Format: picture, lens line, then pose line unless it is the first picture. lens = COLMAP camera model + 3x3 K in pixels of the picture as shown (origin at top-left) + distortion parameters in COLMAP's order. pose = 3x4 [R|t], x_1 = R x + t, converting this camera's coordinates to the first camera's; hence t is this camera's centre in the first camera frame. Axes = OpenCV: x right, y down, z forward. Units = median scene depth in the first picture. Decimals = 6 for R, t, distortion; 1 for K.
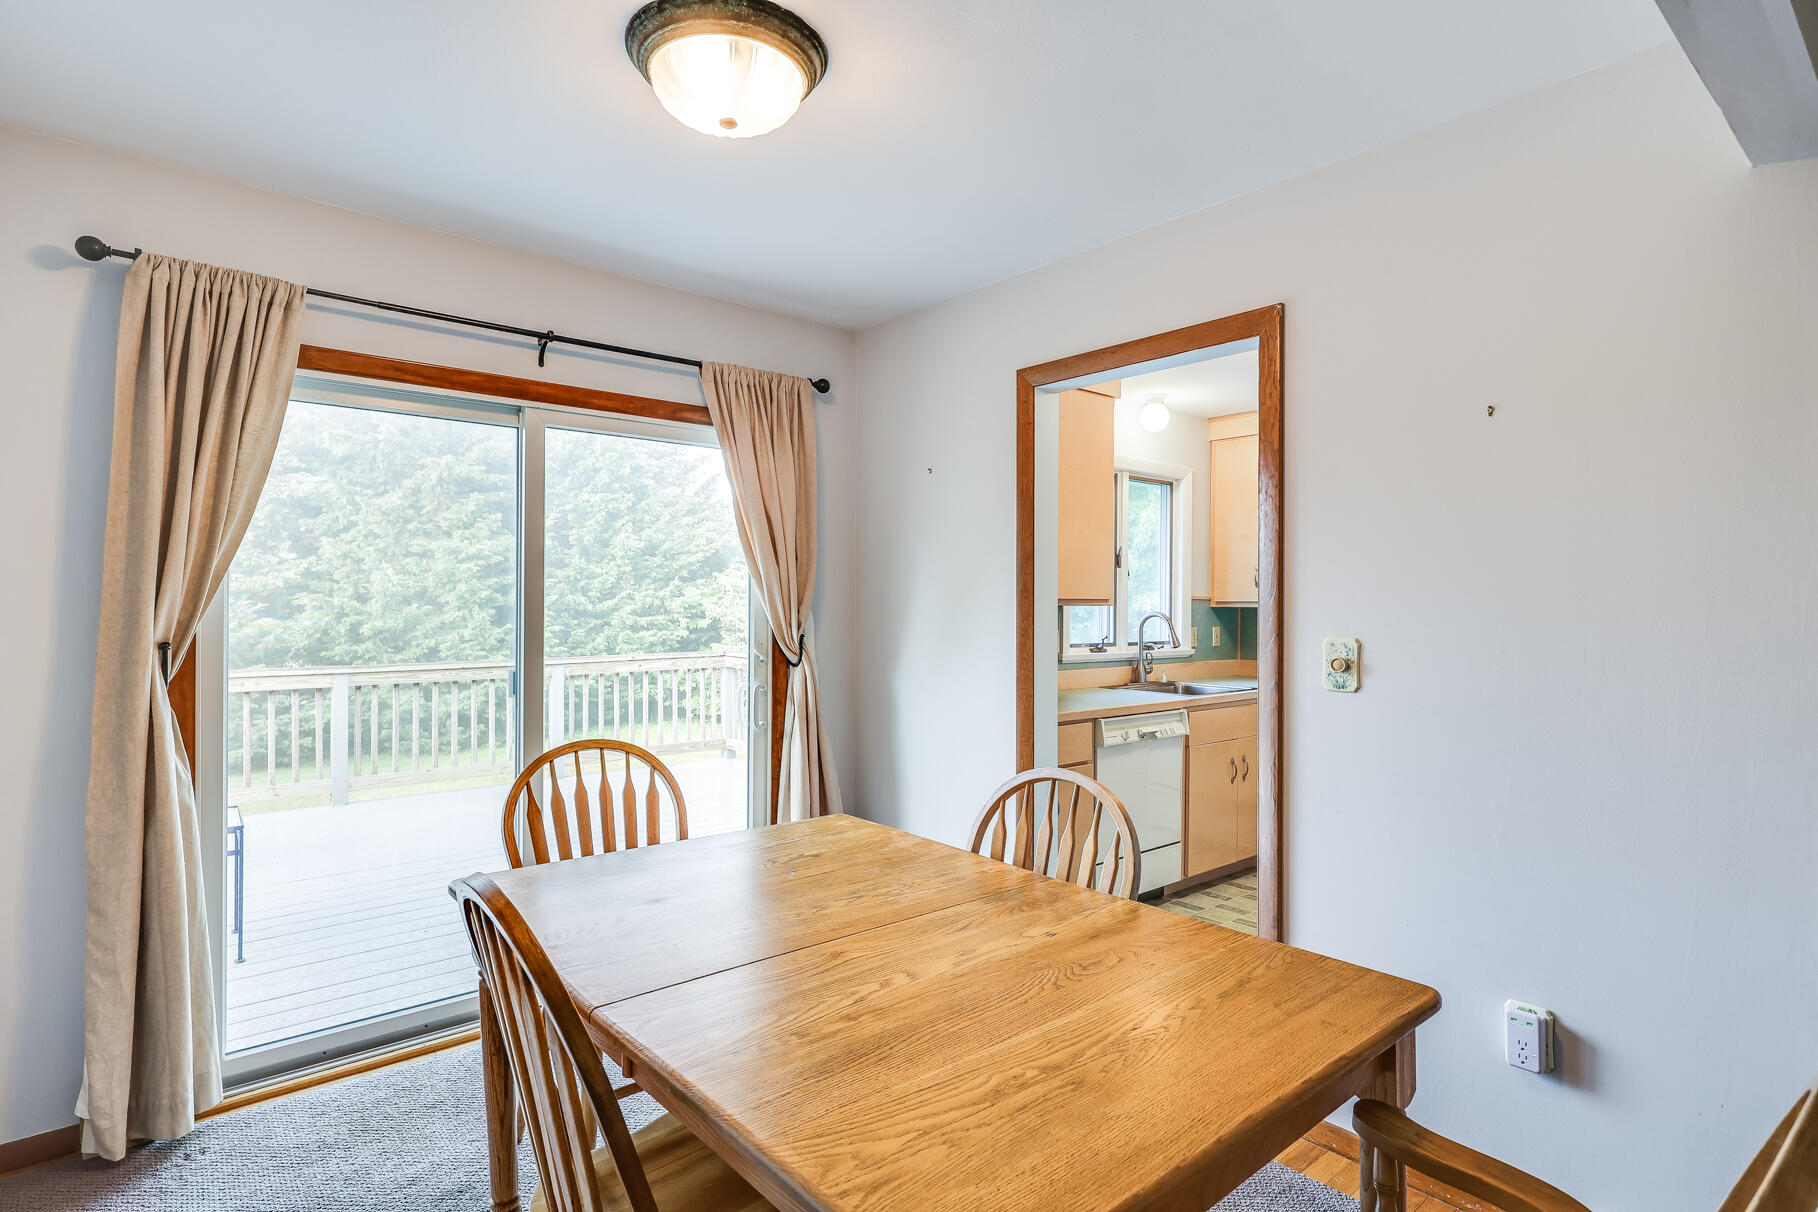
lens RADIAL K [[937.8, 0, 902.5], [0, 937.8, 605.2], [0, 0, 1]] dist [-0.000222, 0.001666]
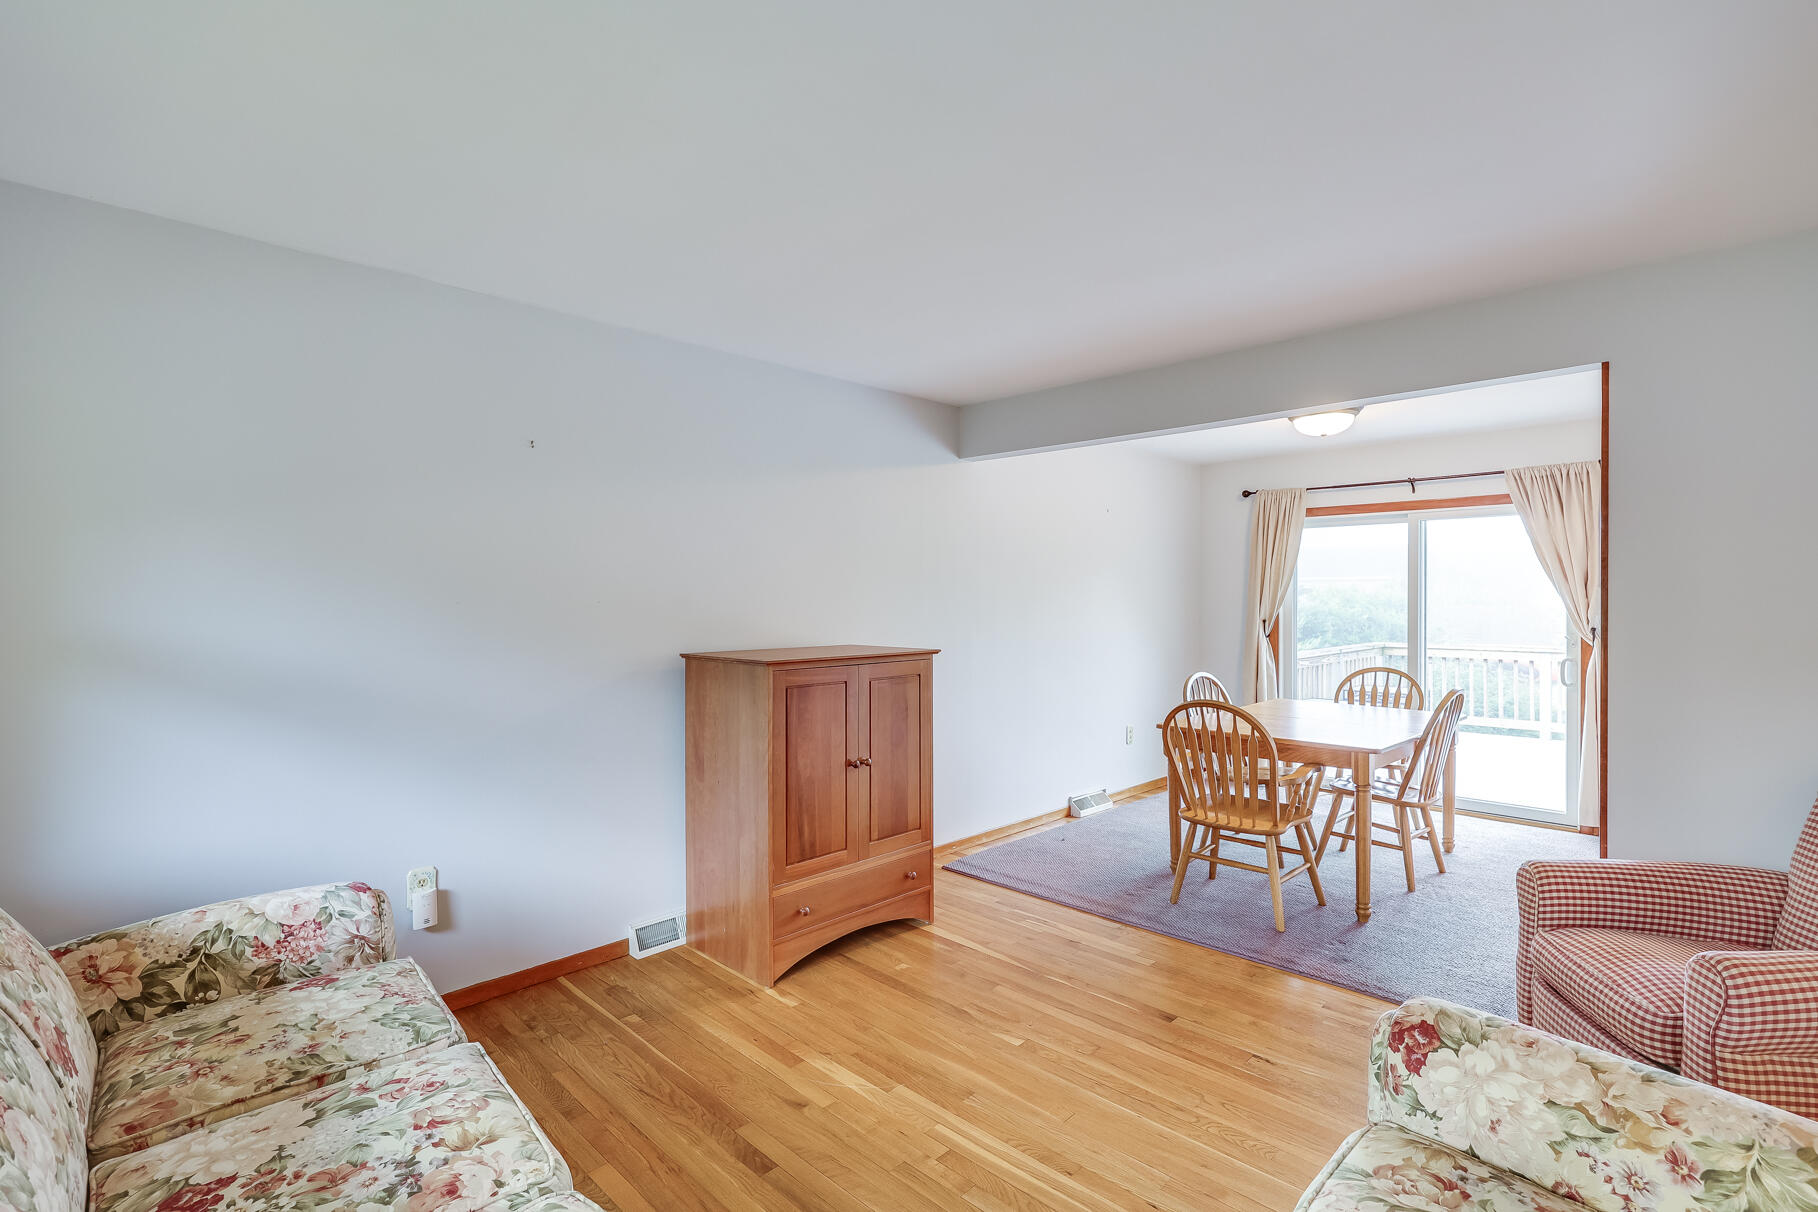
lens RADIAL K [[855.7, 0, 907.3], [0, 855.7, 602.2], [0, 0, 1]] dist [0.005018, -0.002452]
pose [[0.086854, -0.000058, -0.996221, 1.004437], [-0.003003, 0.999995, -0.000320, -0.005884], [0.996217, 0.003020, 0.086853, -0.201070]]
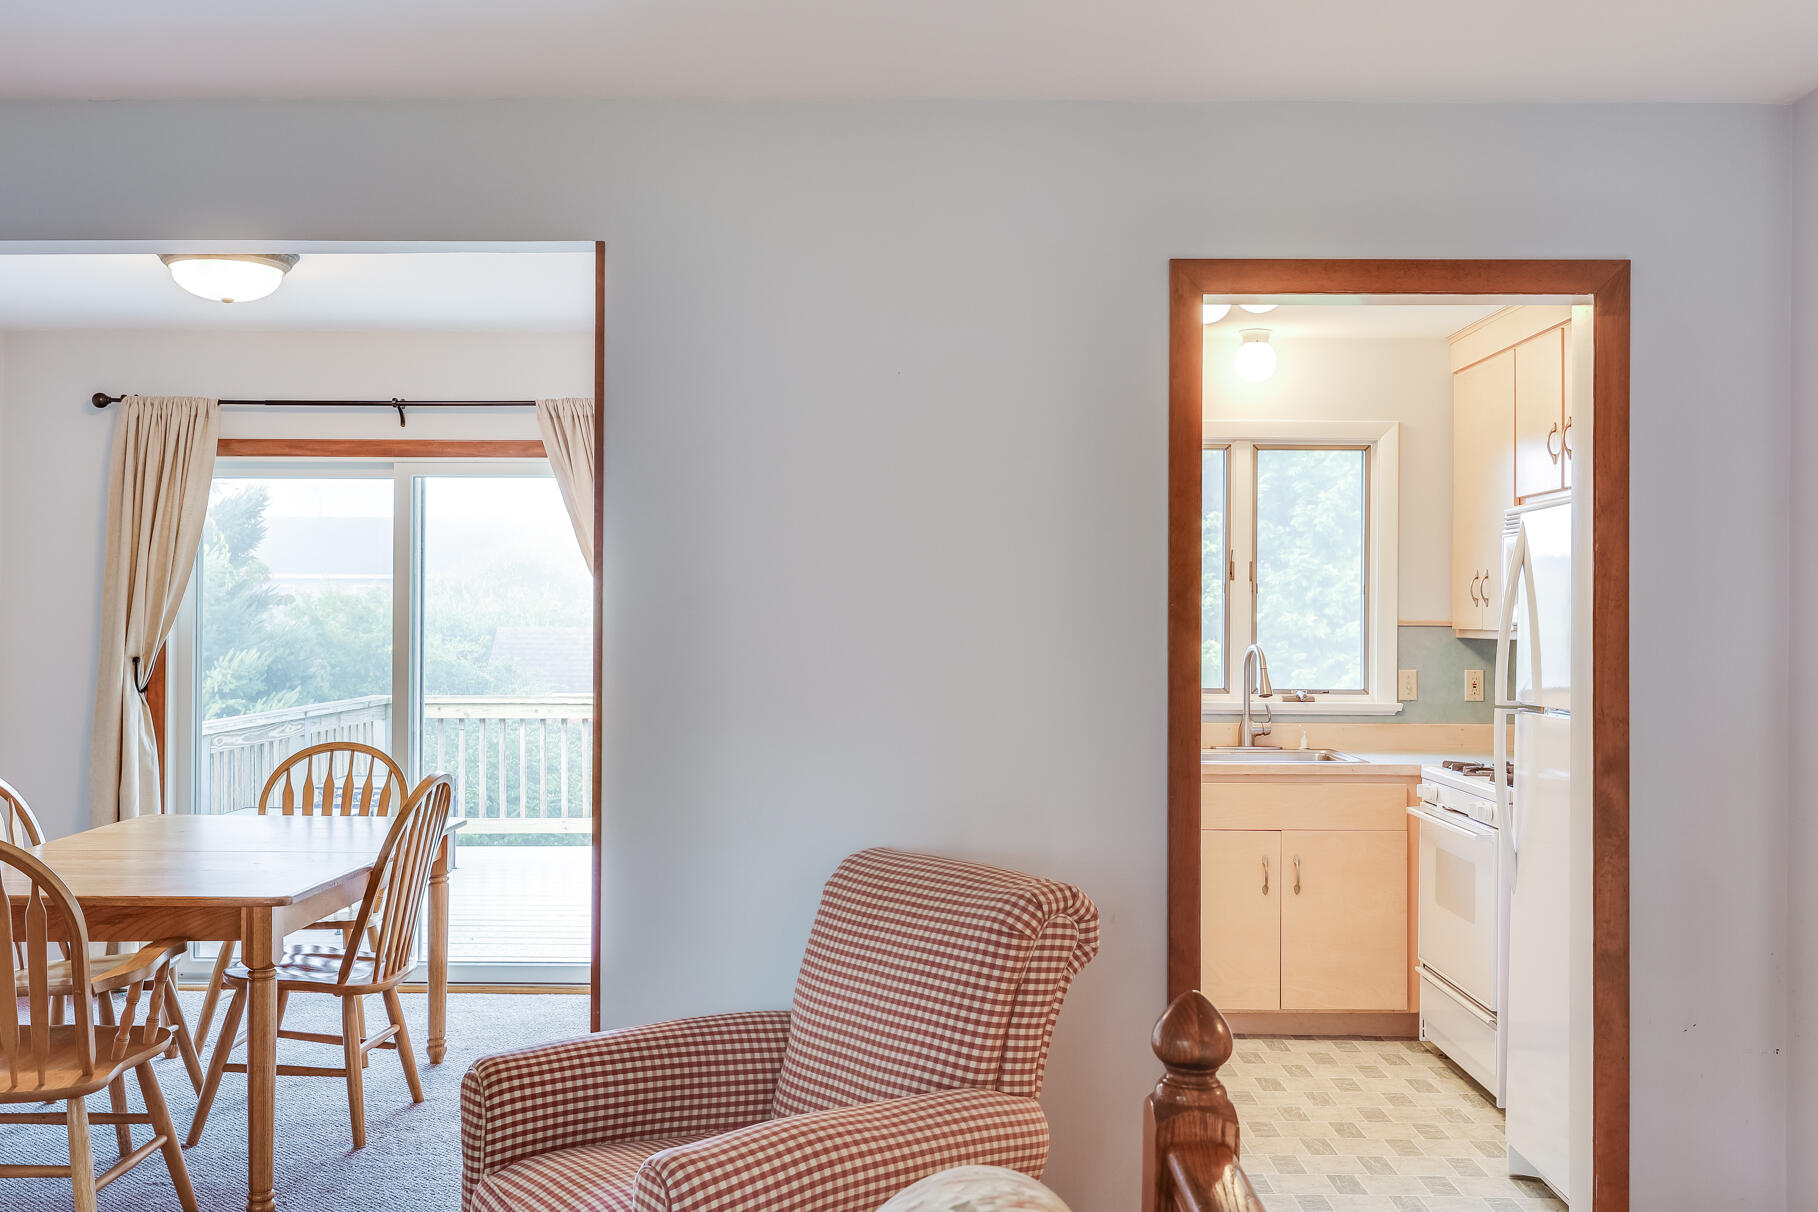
lens RADIAL K [[1712.9, 0, 903.5], [0, 1712.9, 600.2], [0, 0, 1]] dist [-0.002629, 0.000000]
pose [[0.756672, -0.007985, -0.653746, 1.044183], [-0.002713, 0.999878, -0.015354, -0.006028], [0.653789, 0.013391, 0.756558, -0.138380]]
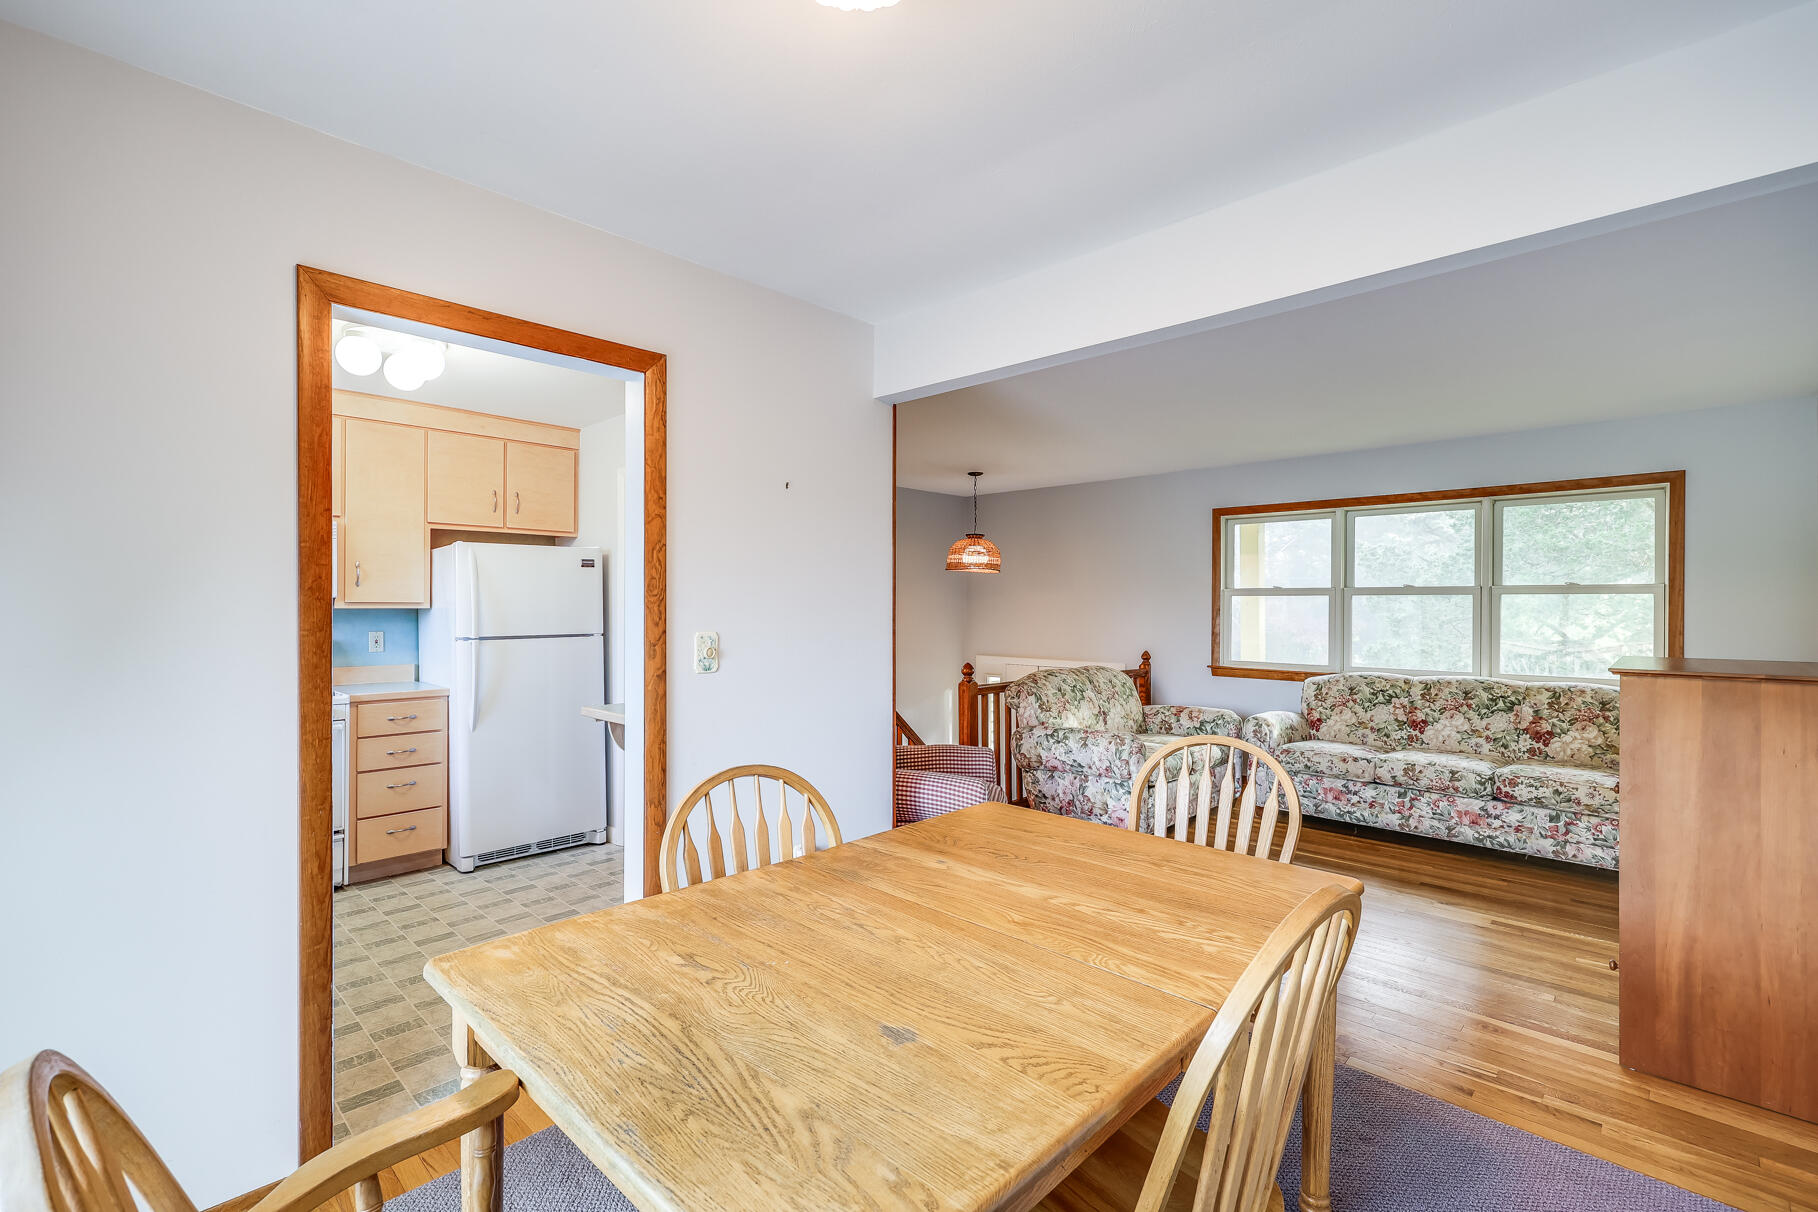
lens RADIAL K [[809.7, 0, 902.4], [0, 809.7, 605.1], [0, 0, 1]] dist [0.000840, -0.000562]
pose [[-0.101164, -0.006242, 0.994850, -0.379728], [-0.000549, 0.999981, 0.006219, -0.005877], [-0.994870, 0.000083, -0.101165, 0.462464]]
